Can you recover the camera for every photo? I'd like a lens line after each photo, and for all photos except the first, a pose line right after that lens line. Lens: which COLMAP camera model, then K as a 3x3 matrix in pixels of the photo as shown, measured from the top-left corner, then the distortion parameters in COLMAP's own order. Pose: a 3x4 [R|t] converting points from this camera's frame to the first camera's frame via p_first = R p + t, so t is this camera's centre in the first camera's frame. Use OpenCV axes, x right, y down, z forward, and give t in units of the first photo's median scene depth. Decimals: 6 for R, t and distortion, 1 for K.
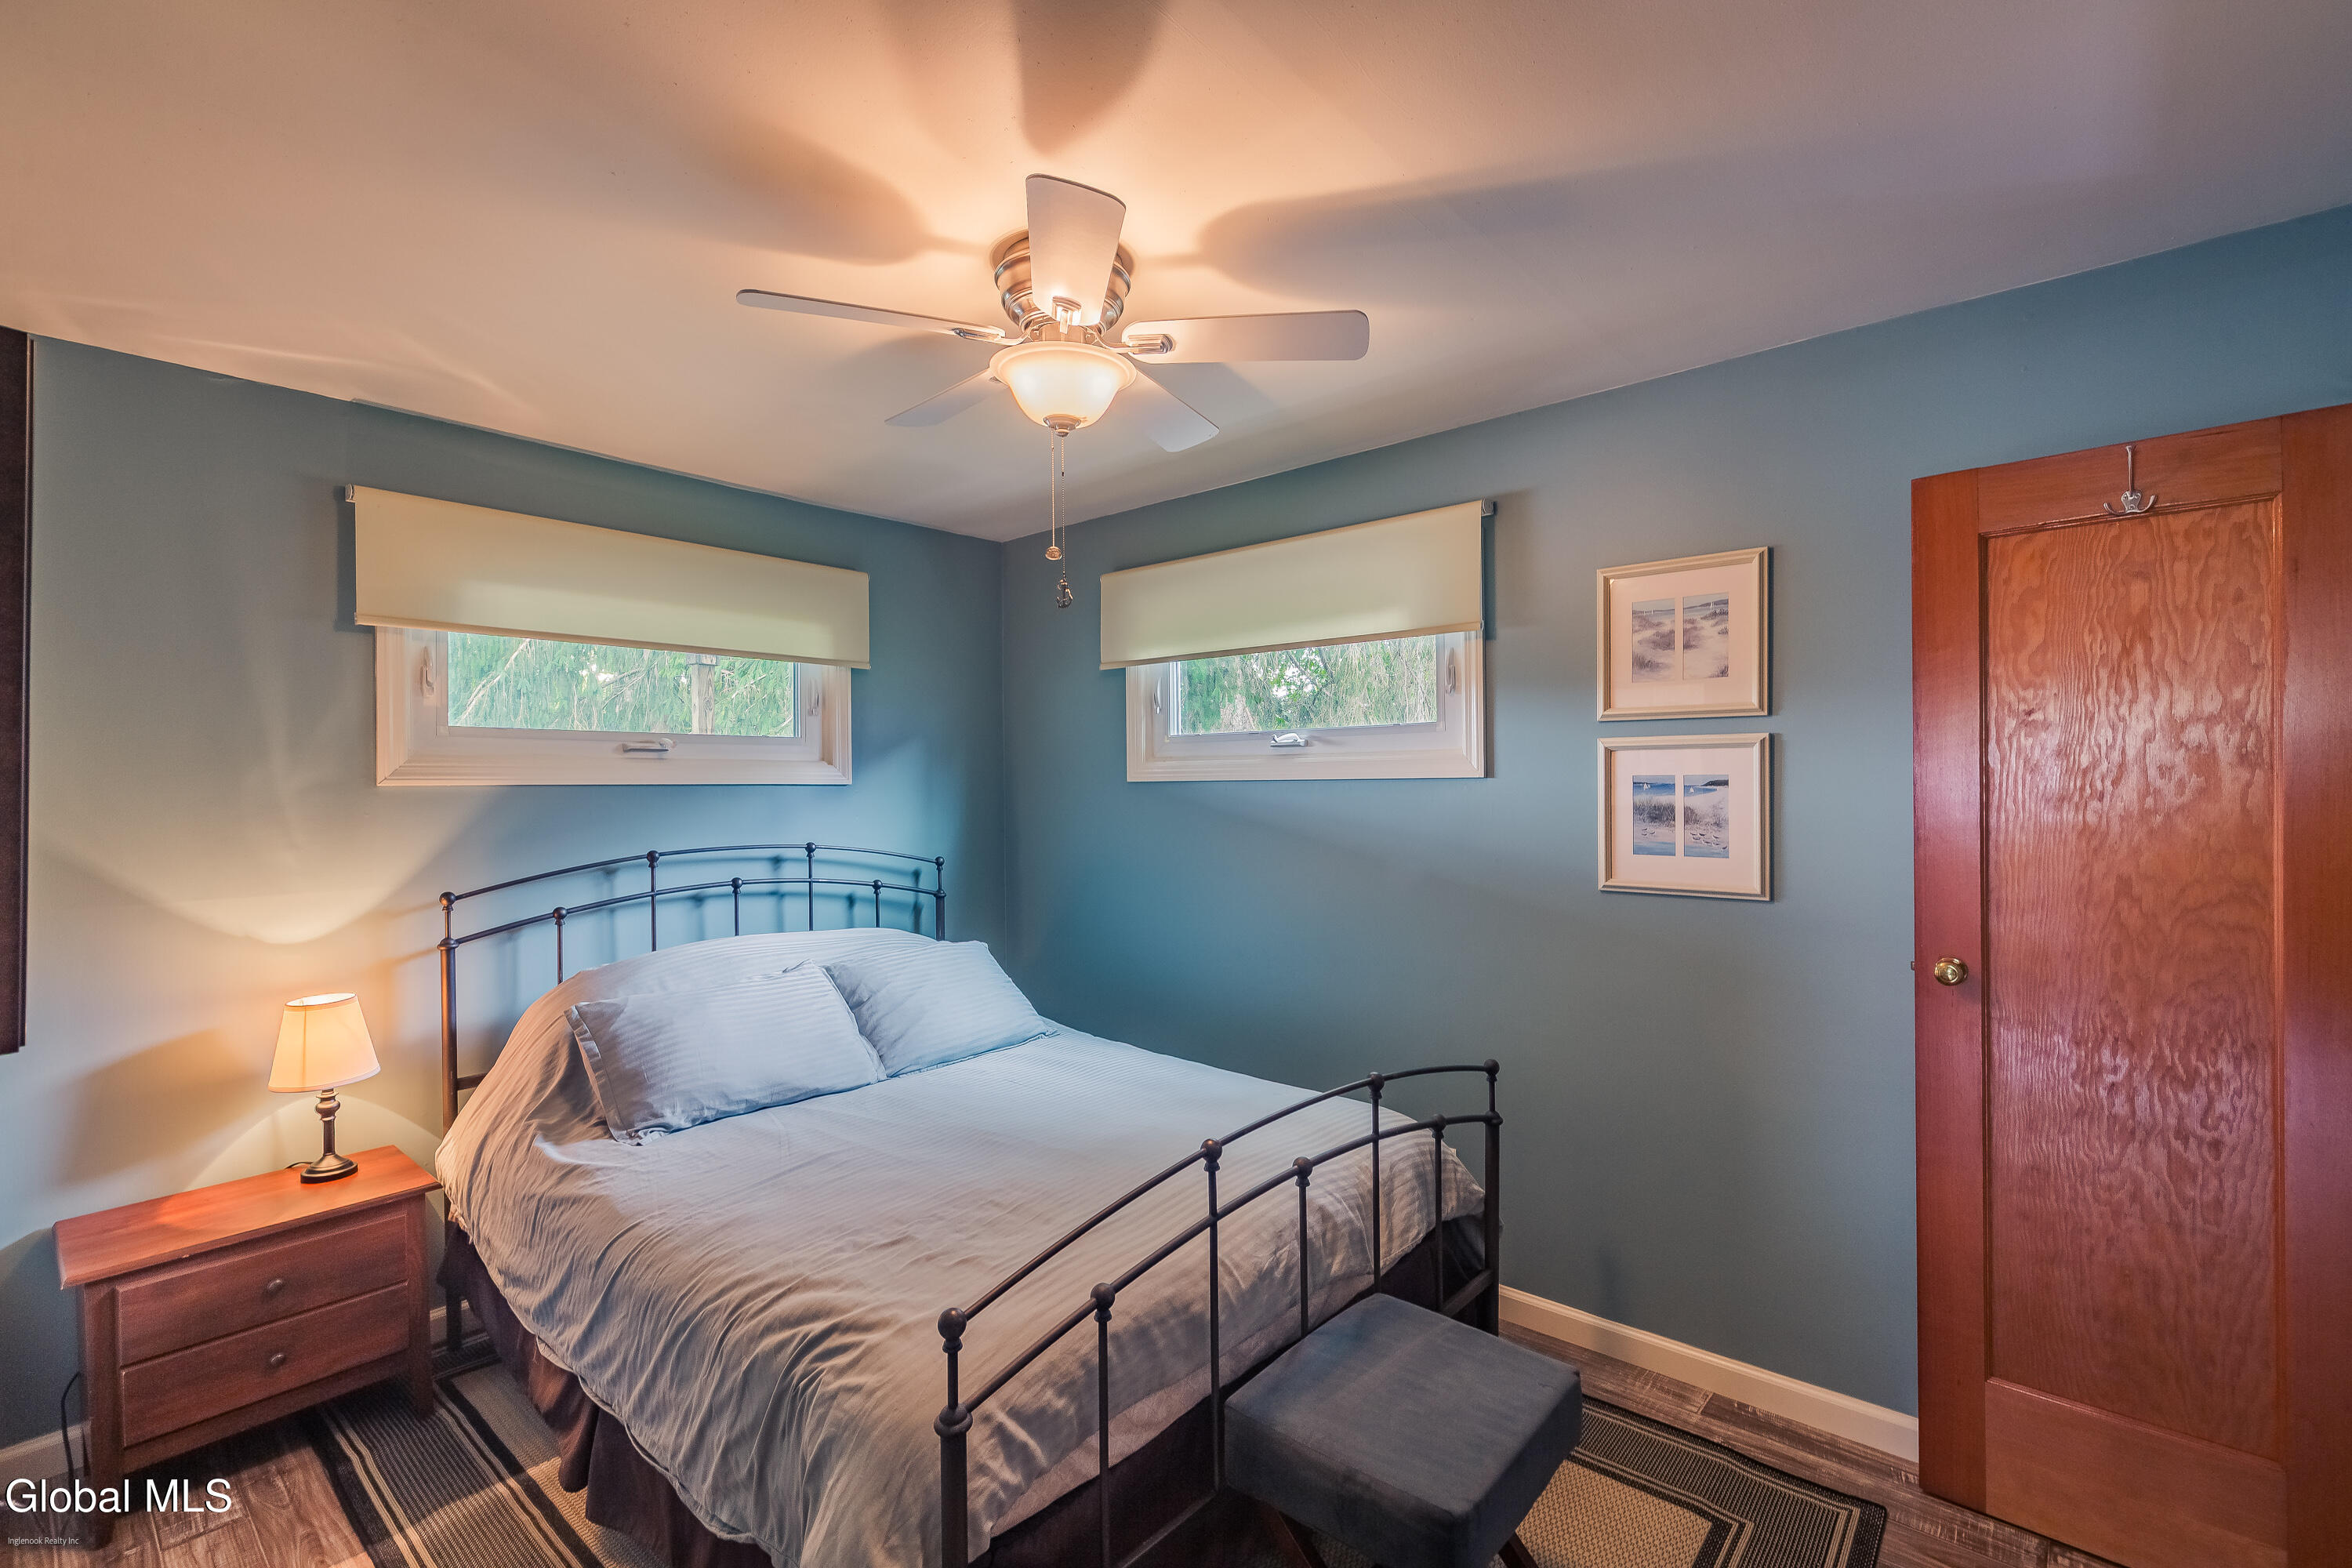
lens RADIAL K [[1052.4, 0, 1195.2], [0, 1052.4, 791.4], [0, 0, 1]] dist [0.005249, -0.002165]
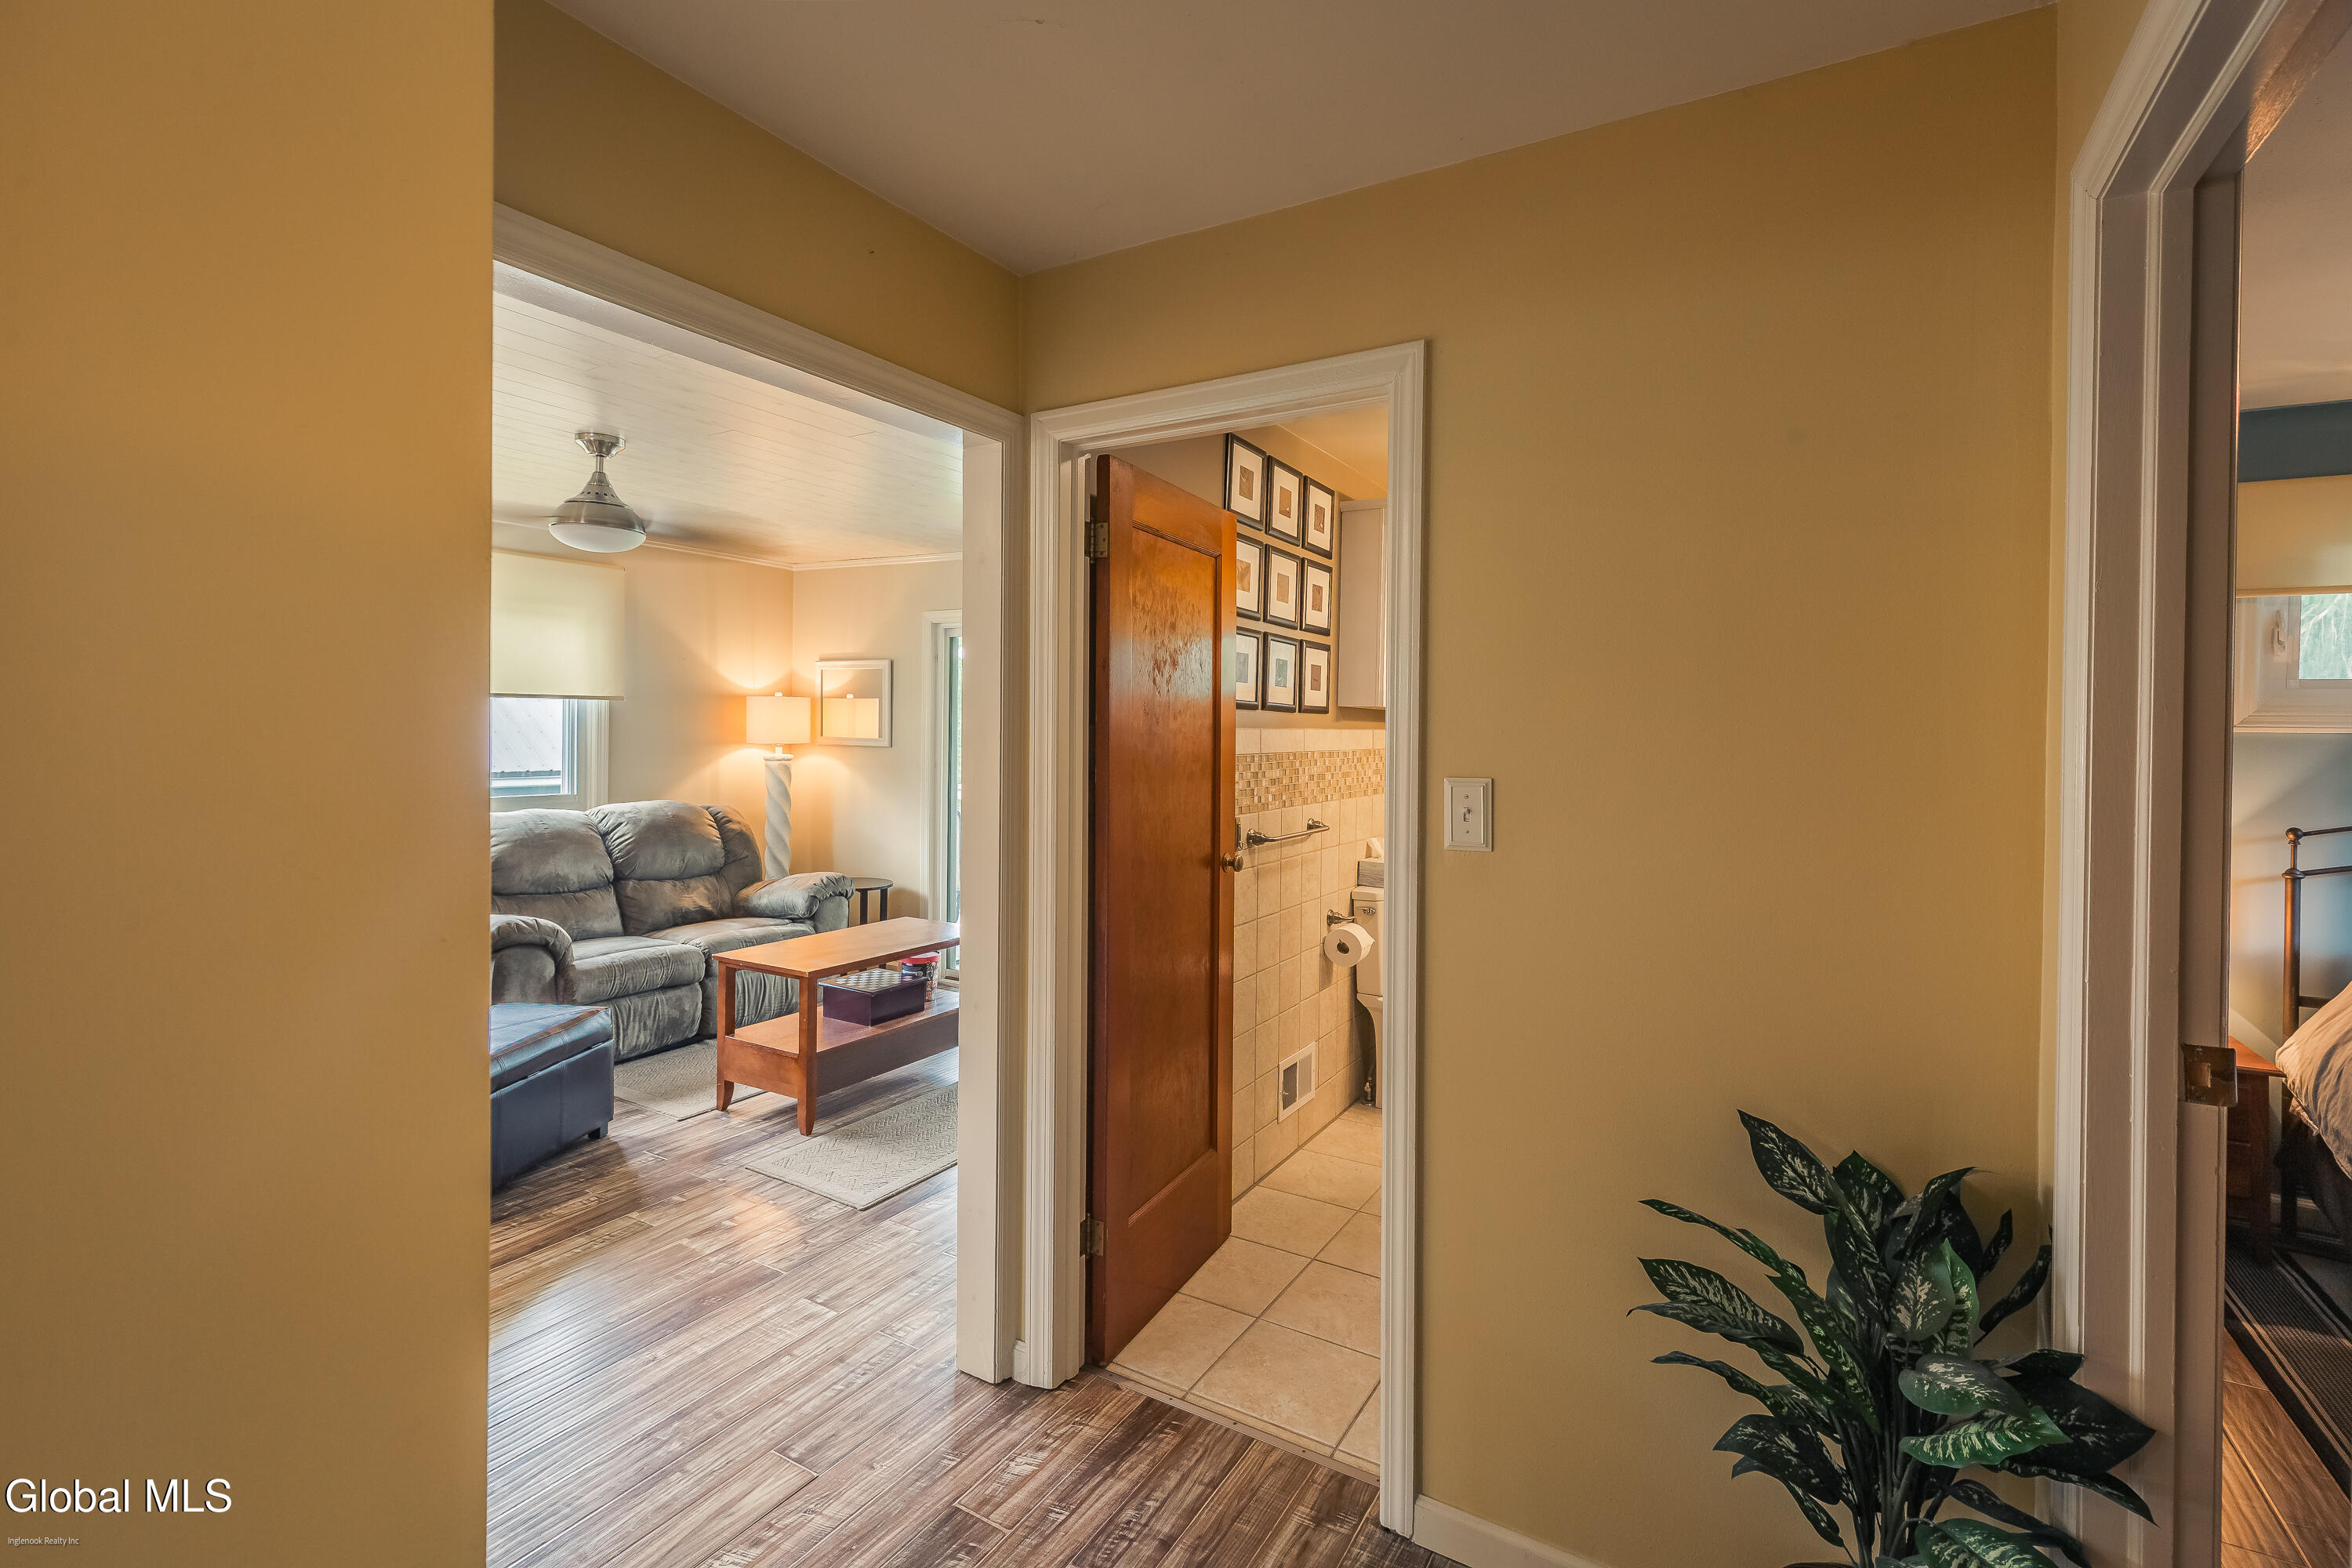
lens RADIAL K [[1052.4, 0, 1180.4], [0, 1052.4, 735.9], [0, 0, 1]] dist [0.005249, -0.002165]
pose [[0.168607, 0.020338, -0.985473, 0.236505], [-0.017398, 0.999693, 0.017655, -0.002110], [0.985530, 0.014168, 0.168909, -0.433243]]
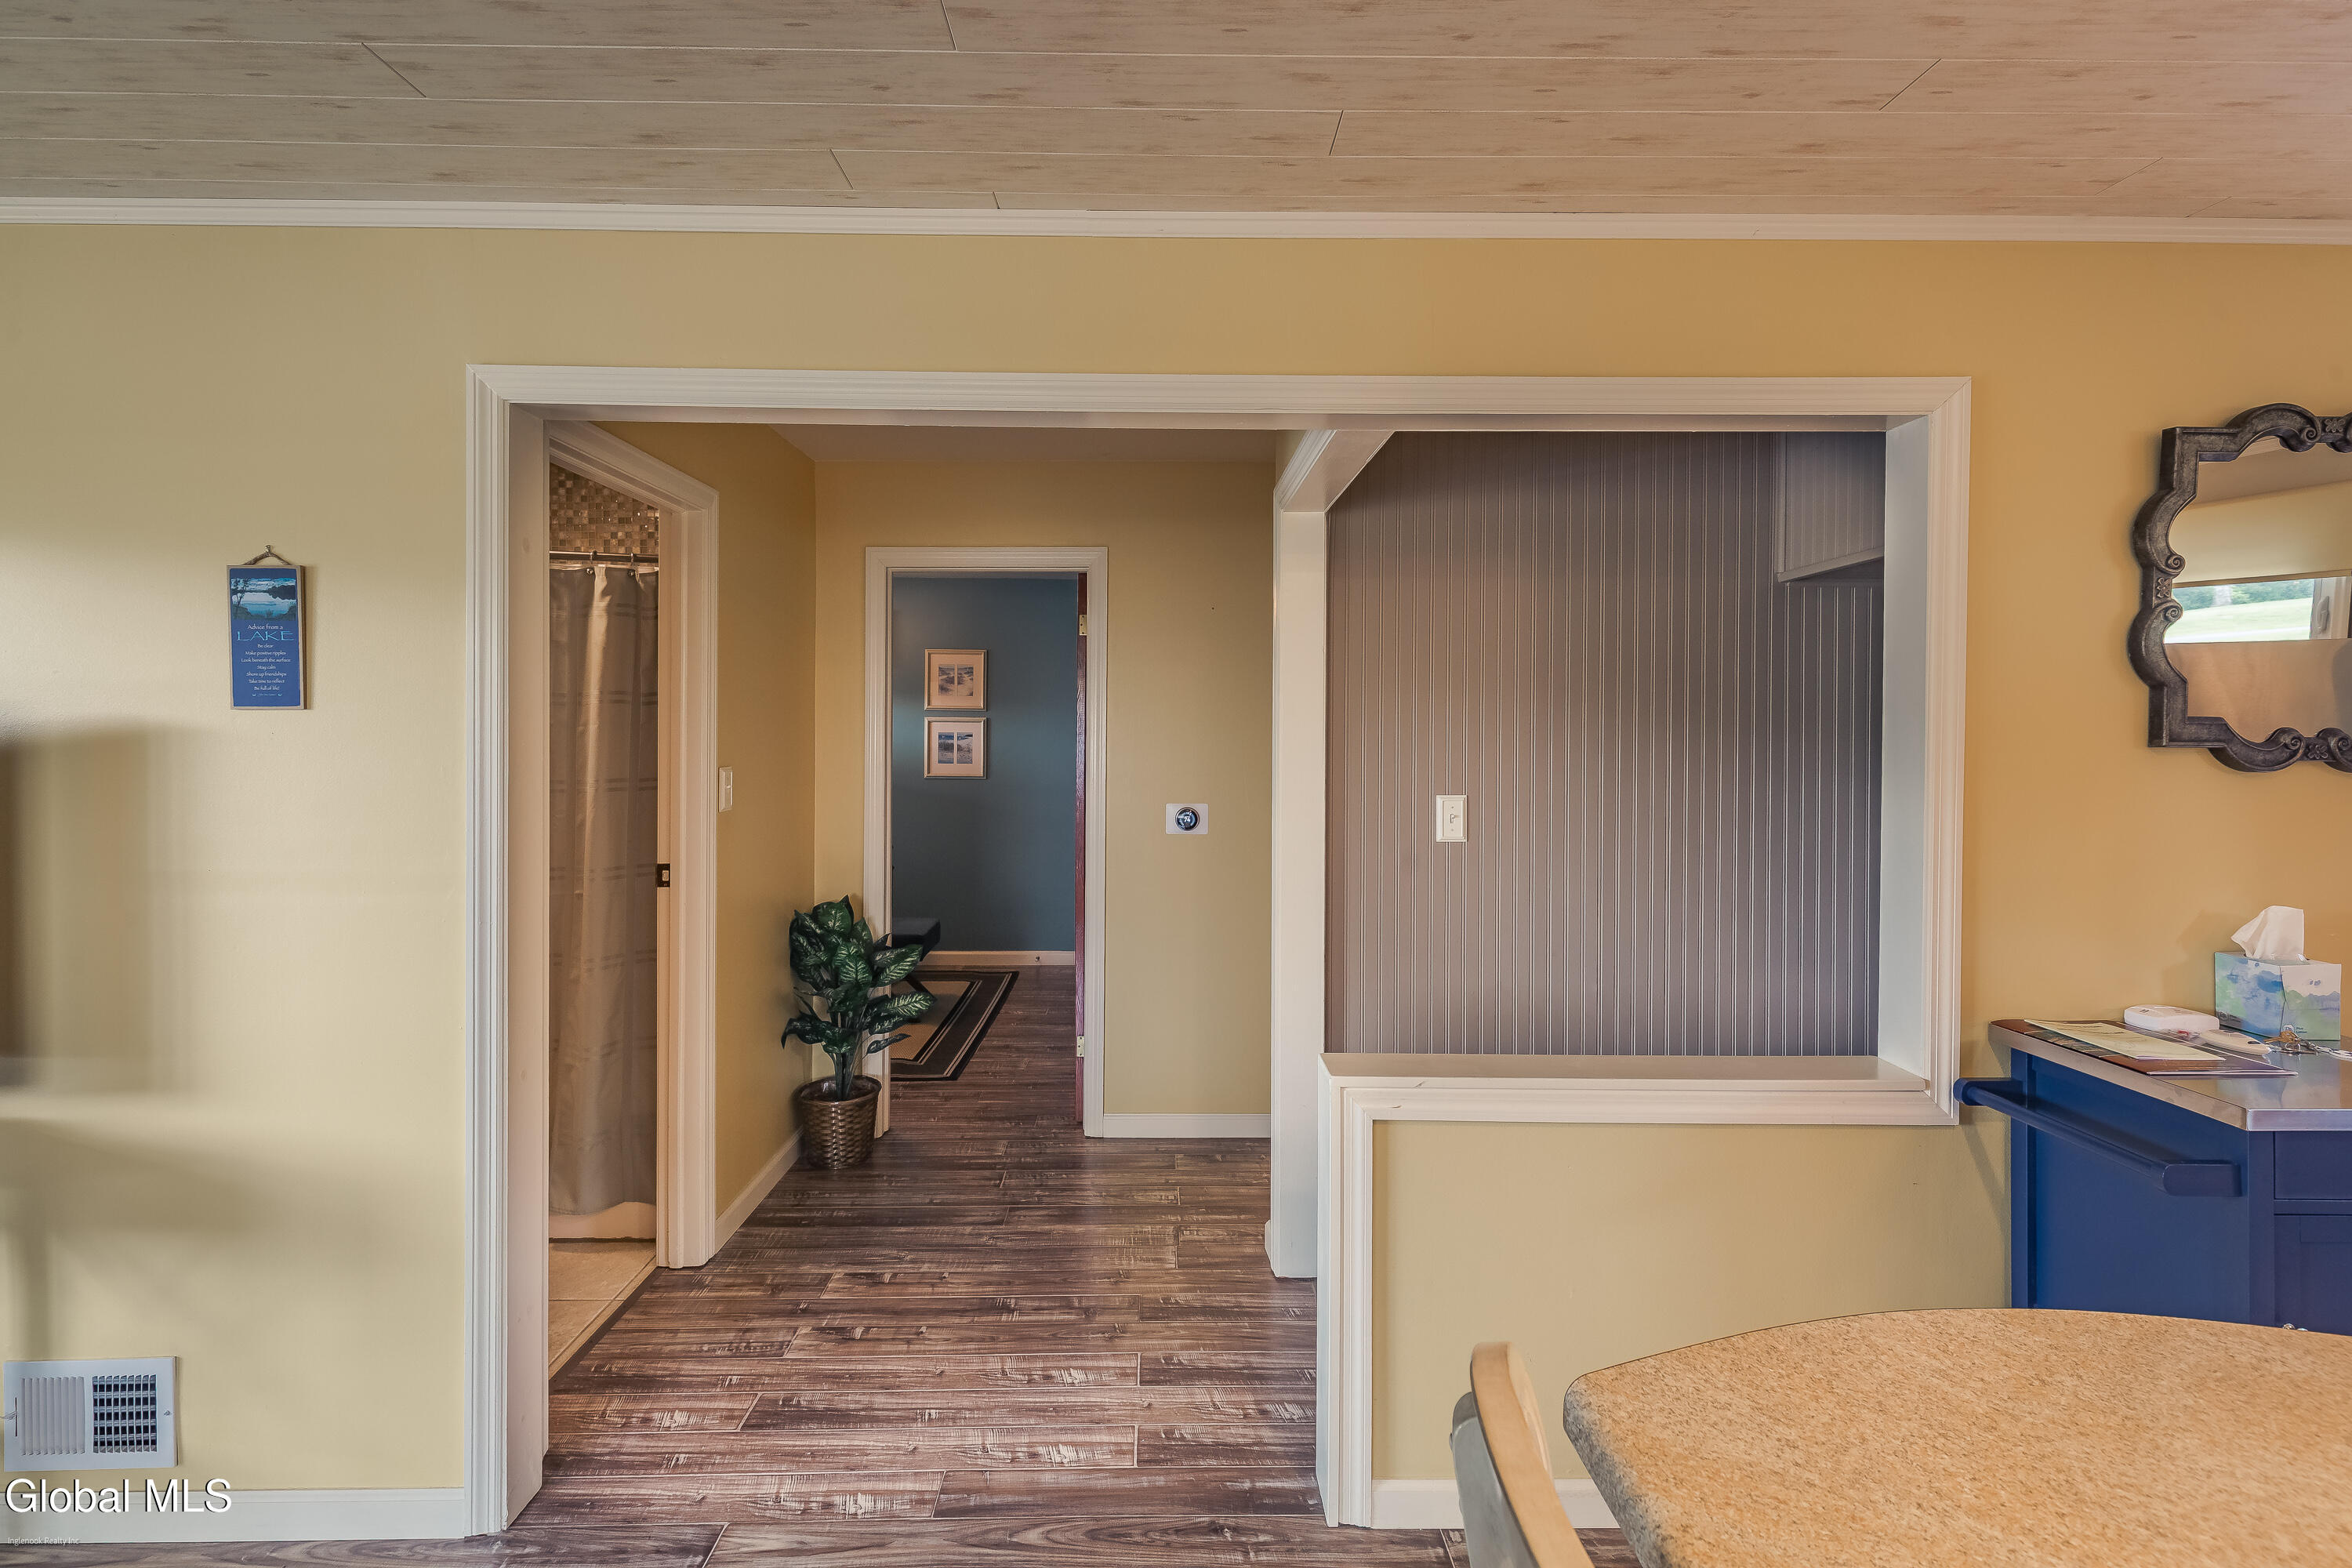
lens RADIAL K [[1052.4, 0, 1175.5], [0, 1052.4, 740.2], [0, 0, 1]] dist [0.005249, -0.002165]
pose [[0.754680, 0.011165, 0.655998, -0.866106], [-0.012294, 0.999920, -0.002875, 0.004272], [-0.655977, -0.005895, 0.754757, -1.366966]]
